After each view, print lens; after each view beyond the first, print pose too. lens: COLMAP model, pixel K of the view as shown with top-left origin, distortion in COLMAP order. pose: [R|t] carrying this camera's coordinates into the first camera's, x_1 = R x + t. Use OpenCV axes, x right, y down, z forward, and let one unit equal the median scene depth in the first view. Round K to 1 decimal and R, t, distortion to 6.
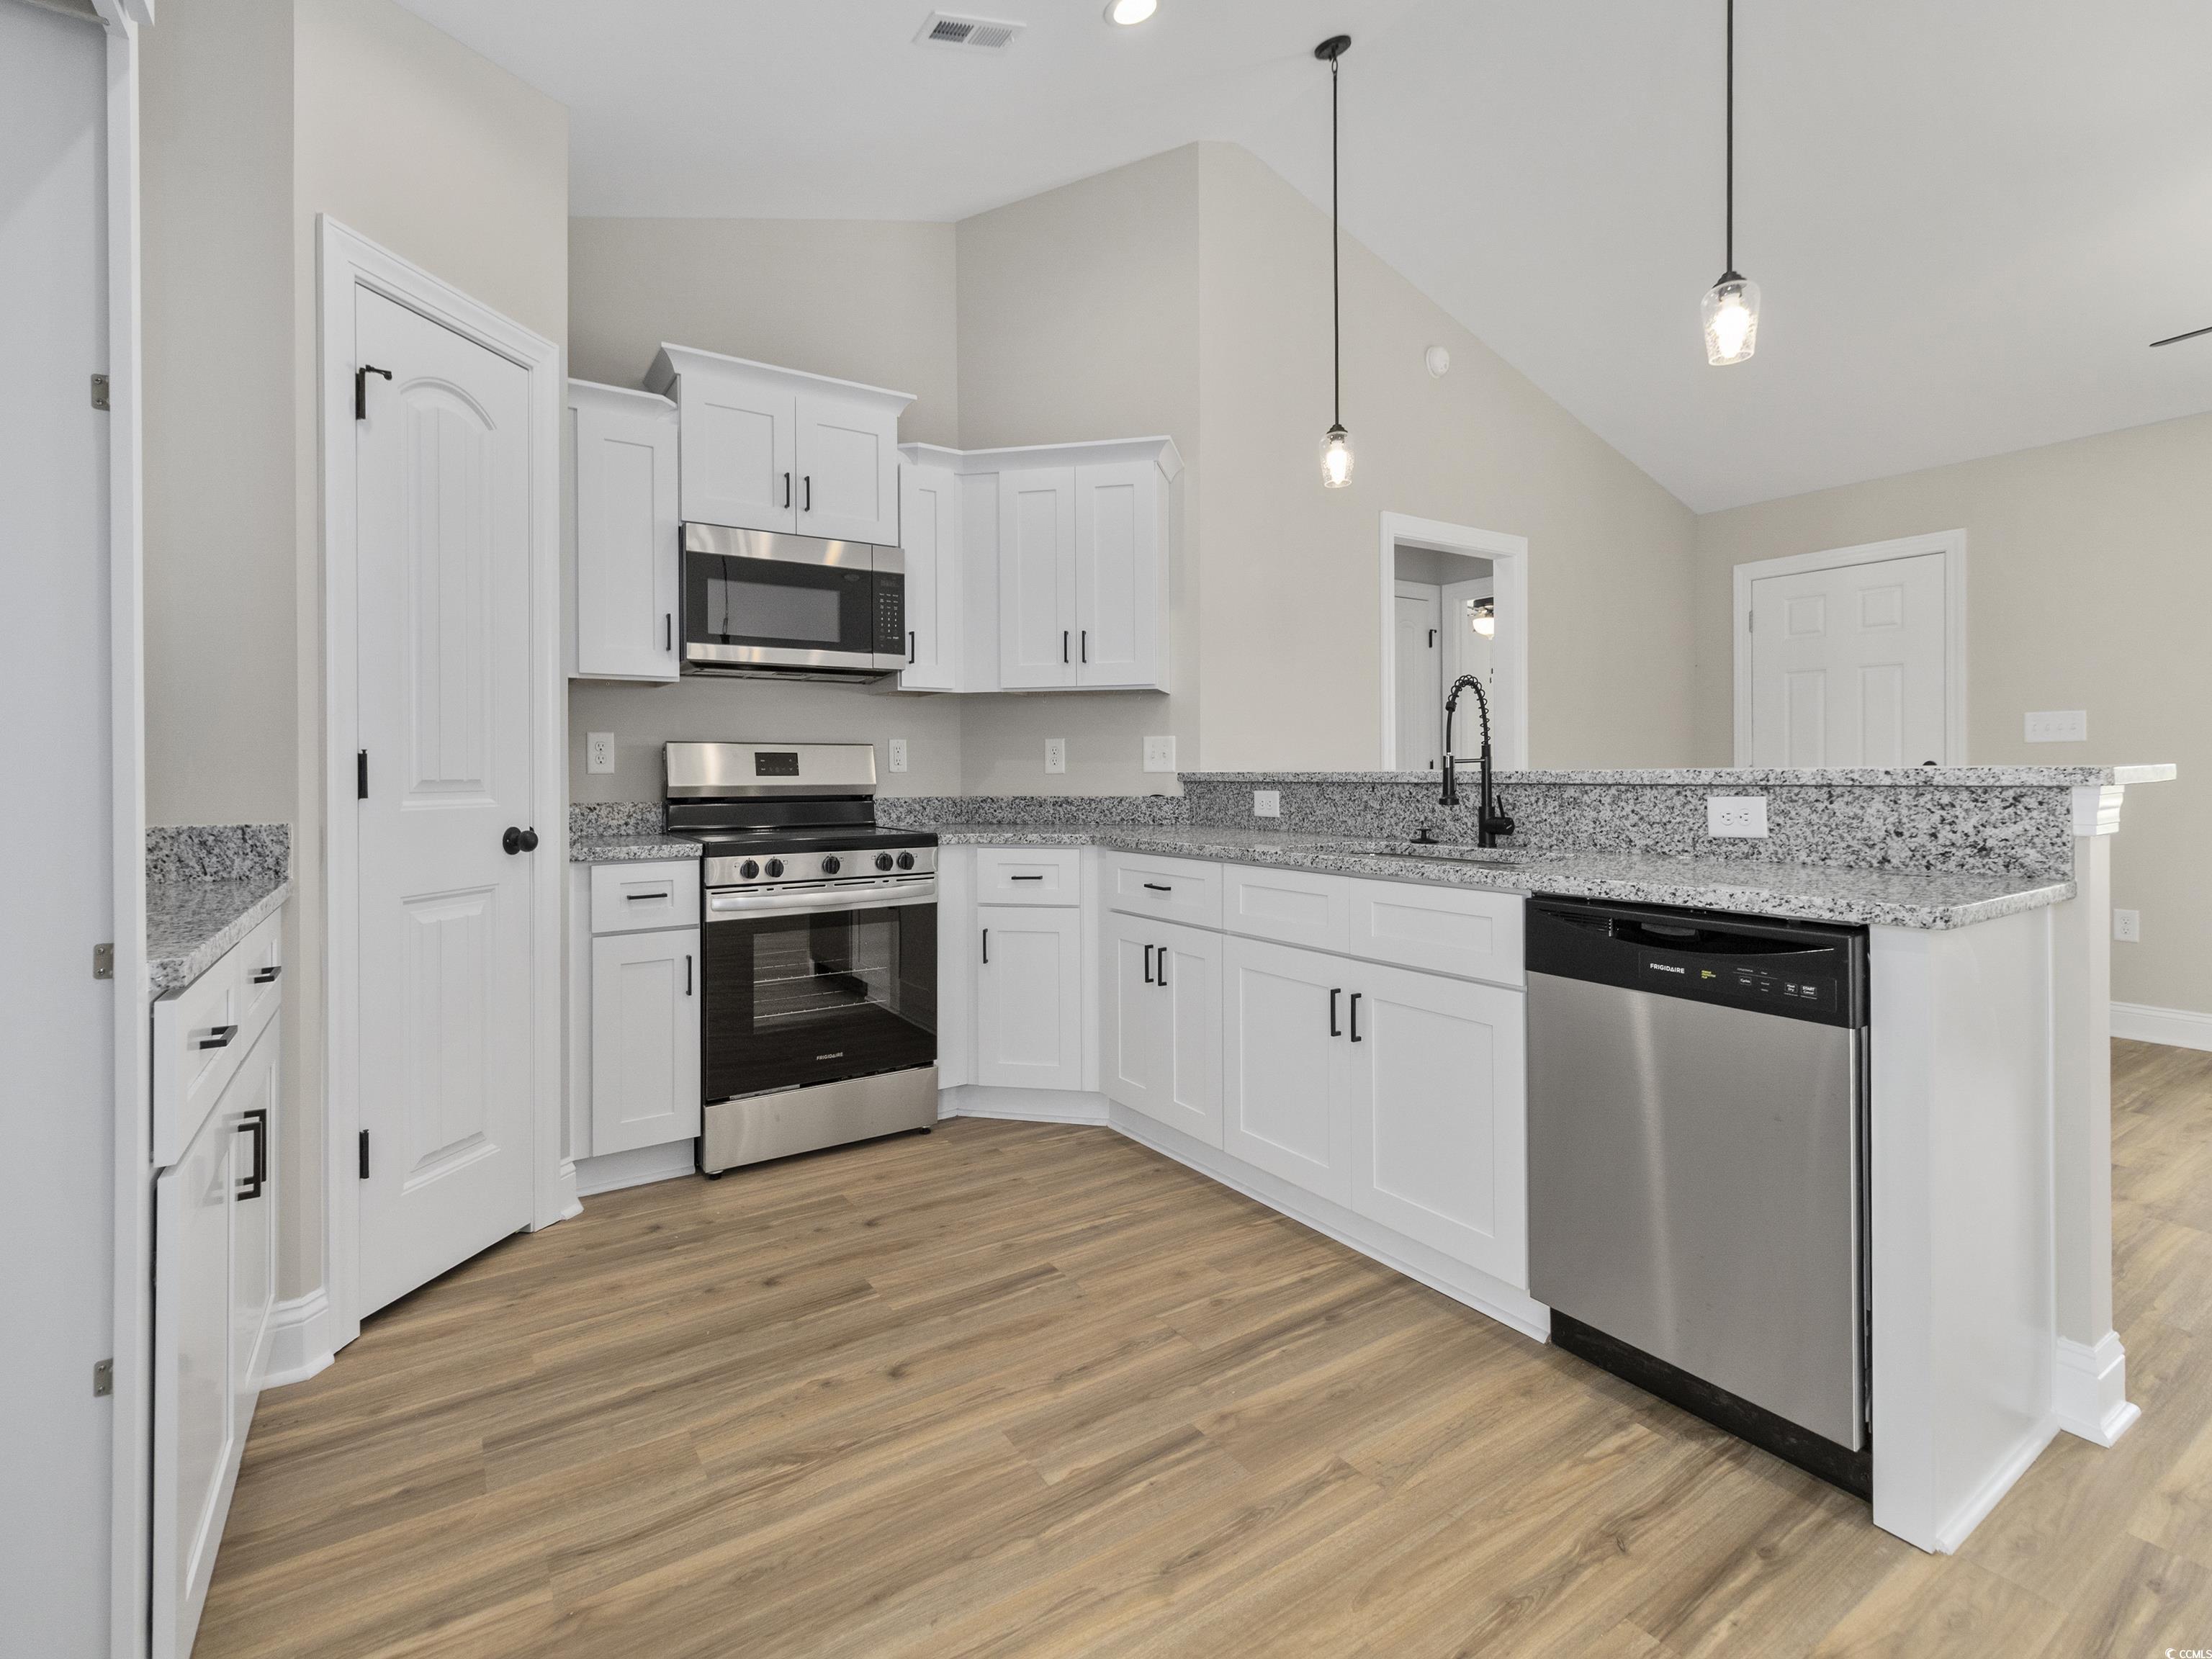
lens RADIAL K [[1027.4, 0, 1138.6], [0, 1027.4, 769.1], [0, 0, 1]] dist [0.001453, 0.000956]
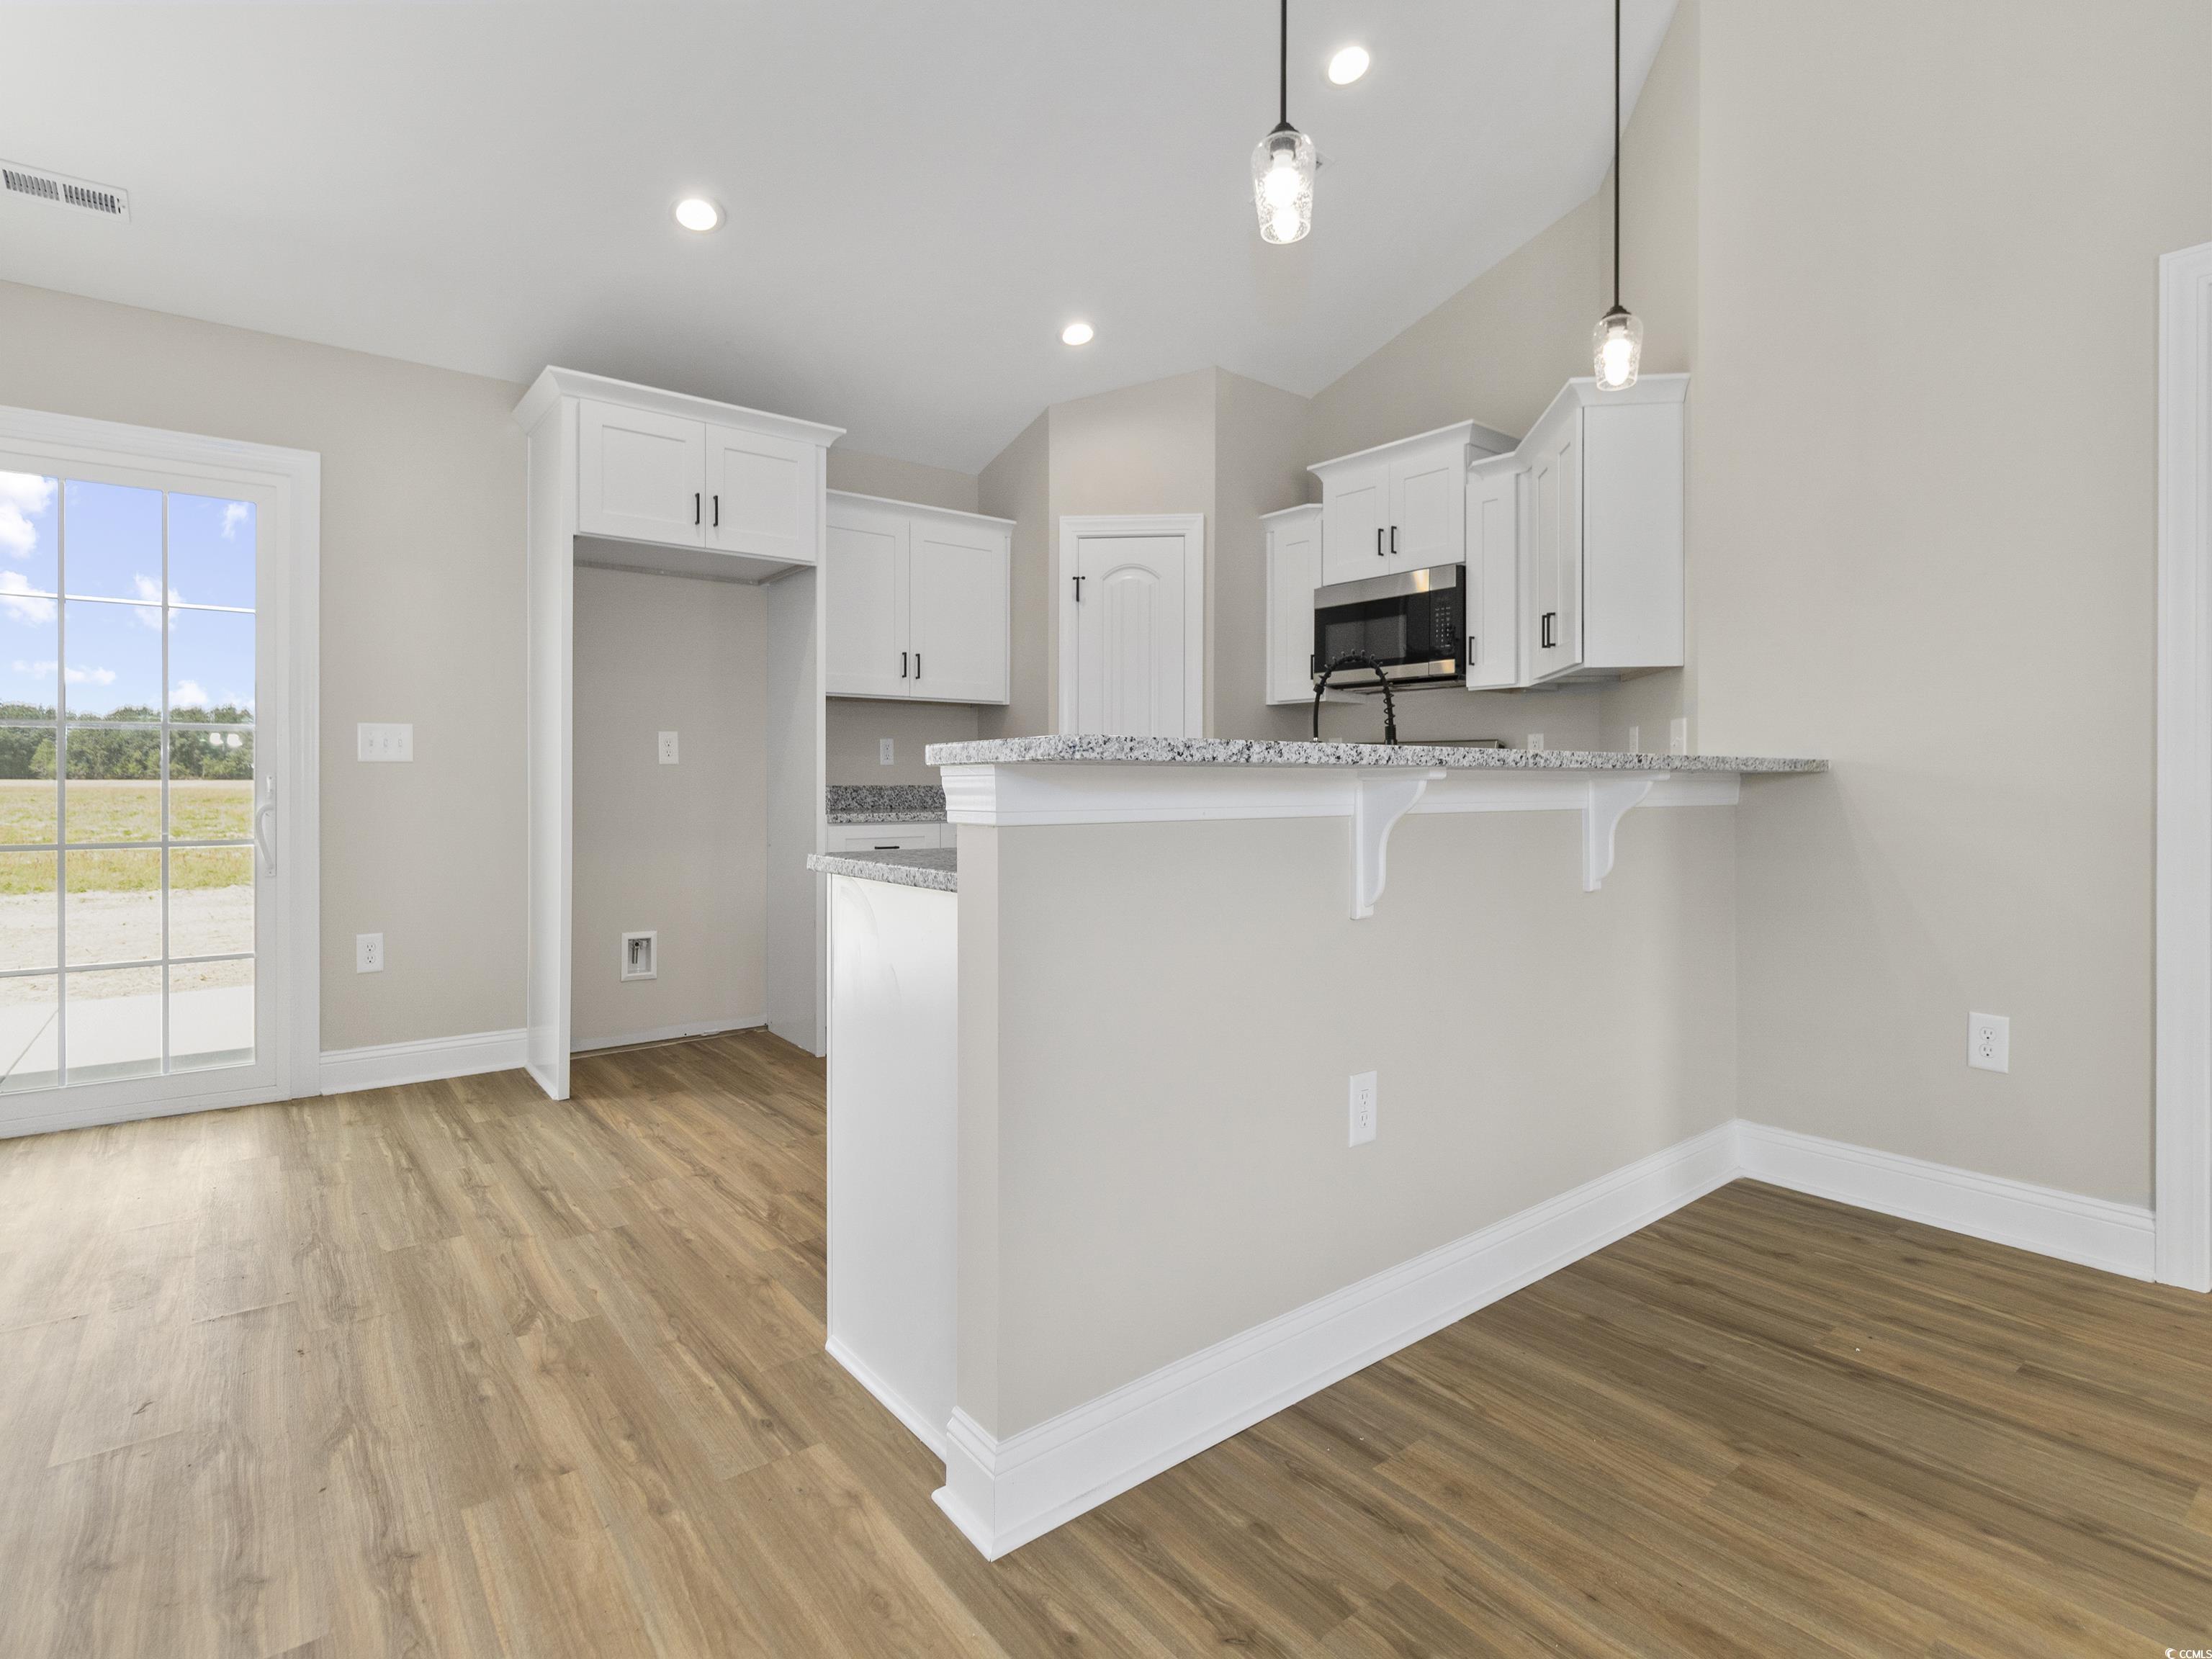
lens RADIAL K [[1109.7, 0, 1116.7], [0, 1109.7, 780.2], [0, 0, 1]] dist [0.000514, -0.001426]
pose [[0.087217, 0.012724, -0.996108, 0.958514], [0.015689, 0.999777, 0.014145, -0.002827], [0.996066, -0.016862, 0.086998, 0.535450]]
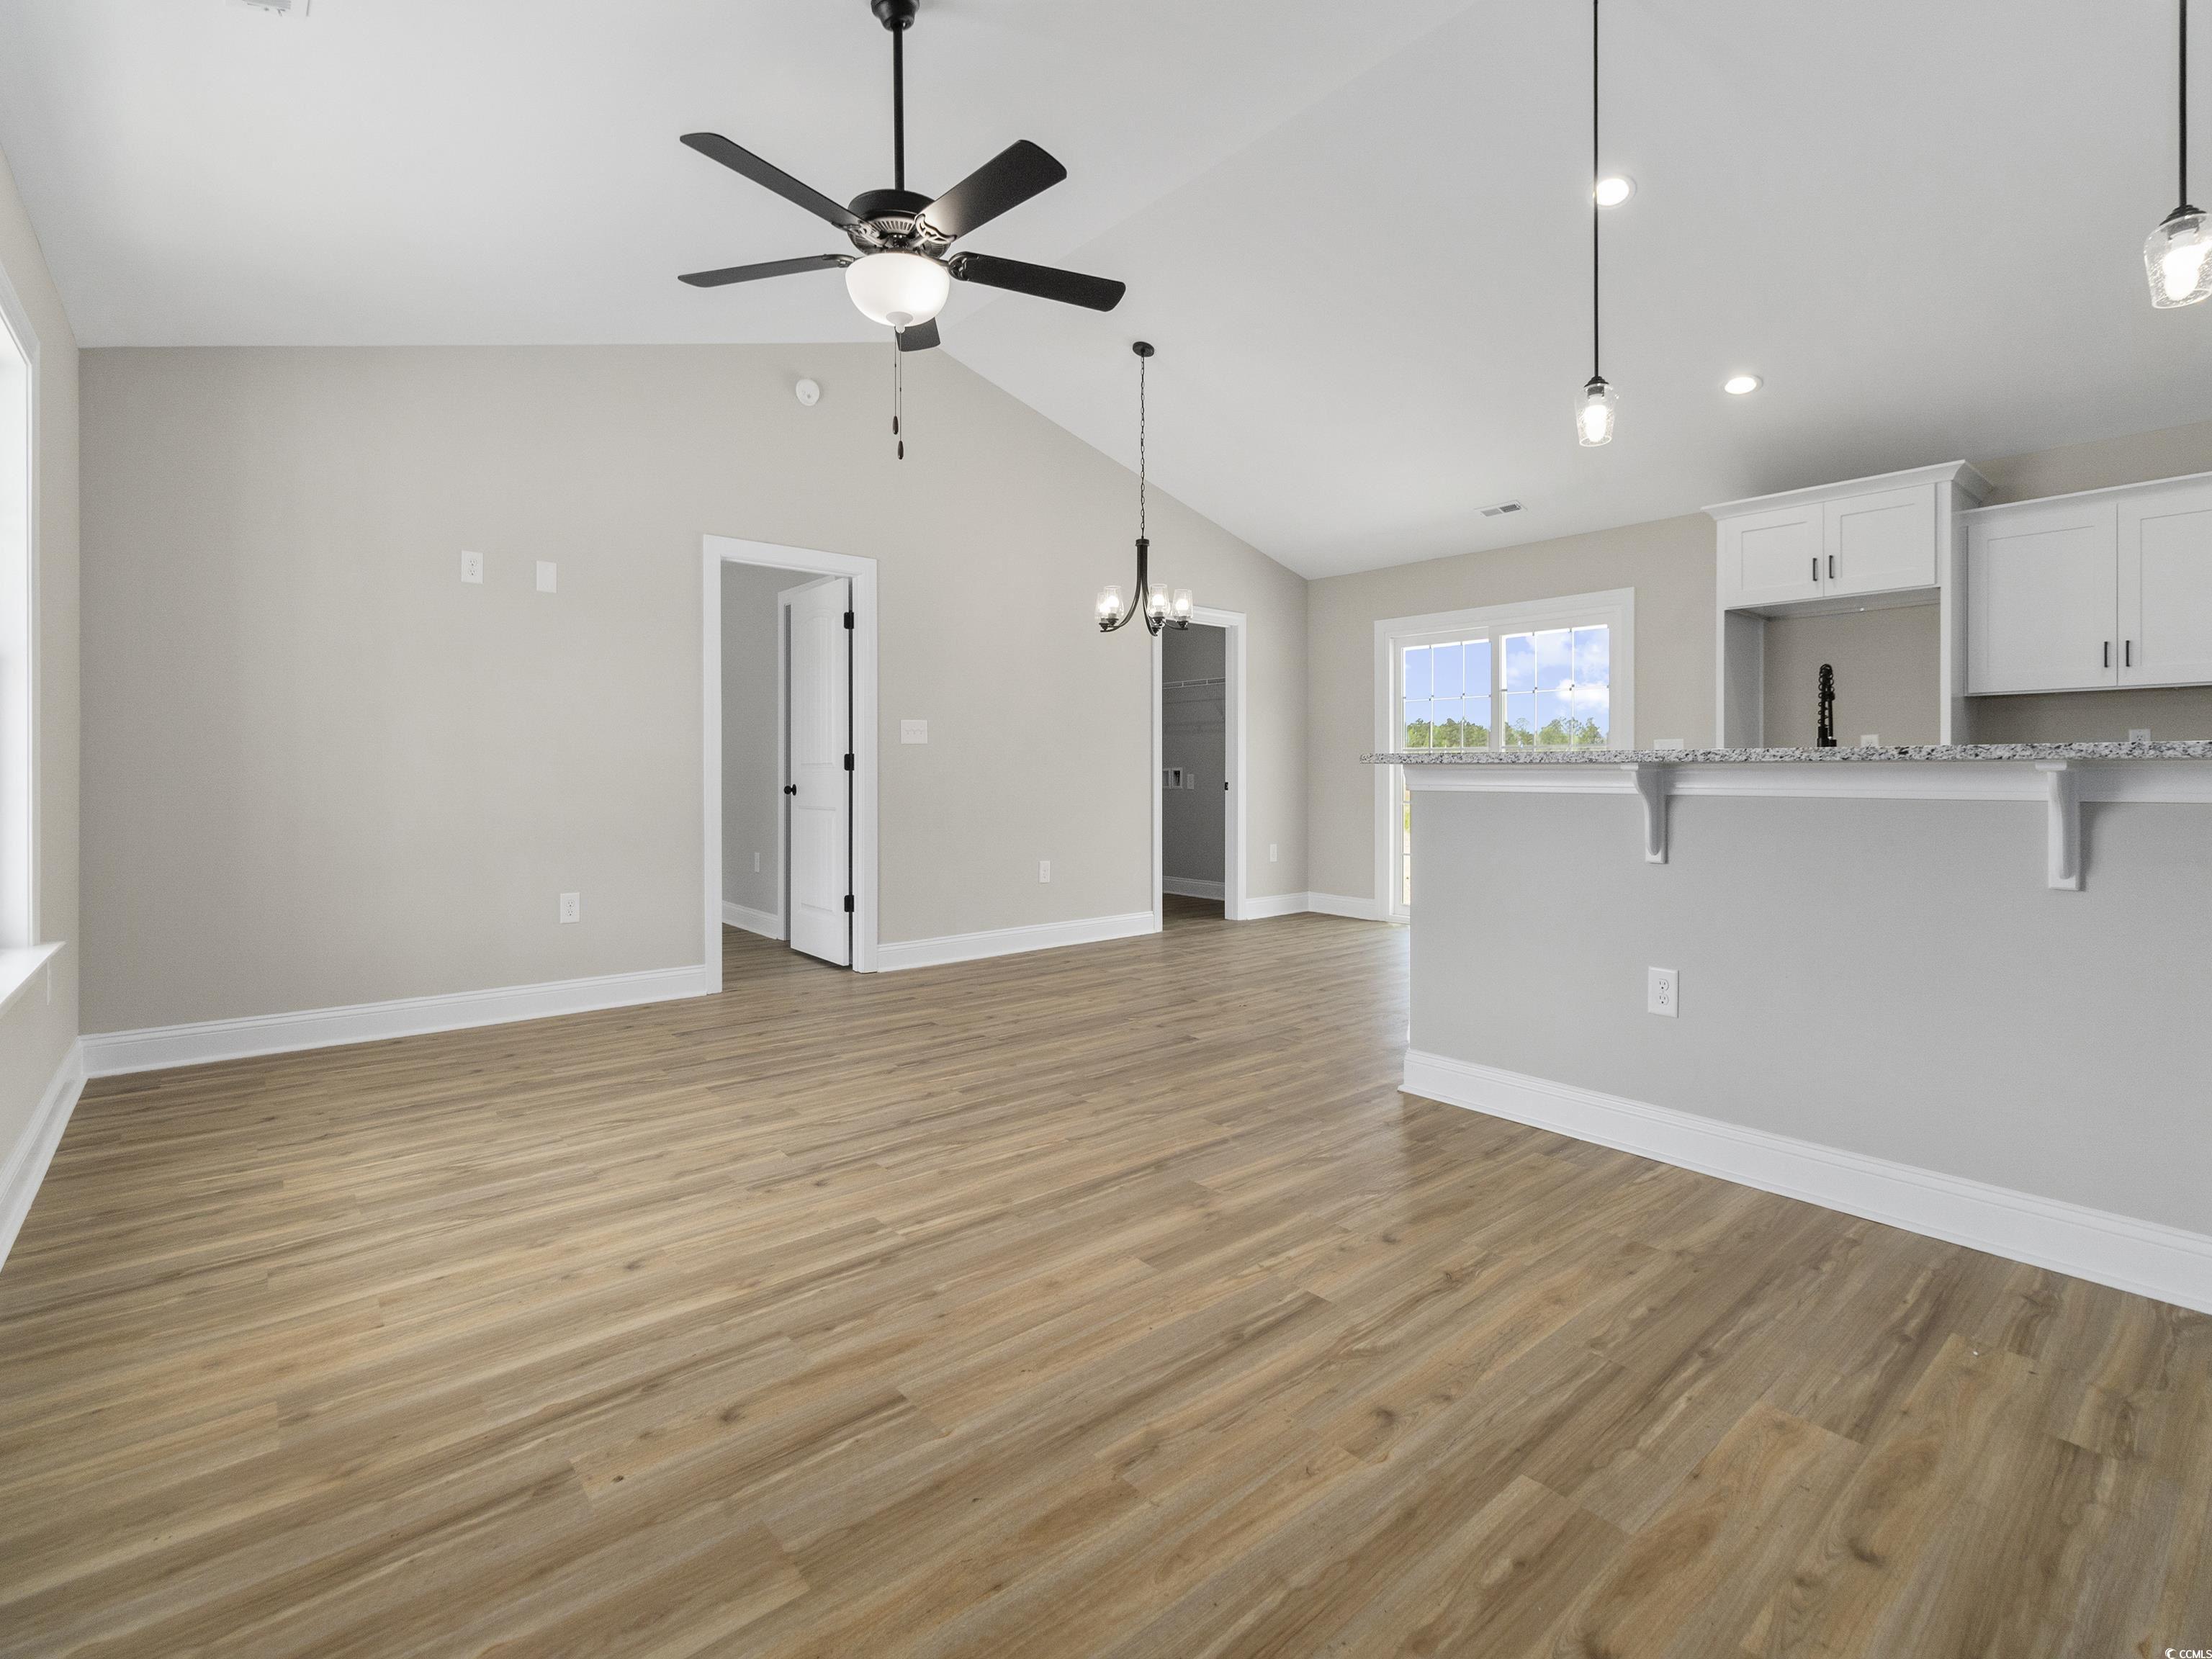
lens RADIAL K [[1027.4, 0, 1107.0], [0, 1027.4, 777.1], [0, 0, 1]] dist [0.001453, 0.000956]
pose [[-0.993034, 0.011810, -0.117237, 0.913953], [0.013445, 0.999823, -0.013166, 0.017558], [0.117061, -0.014650, -0.993017, 1.514006]]
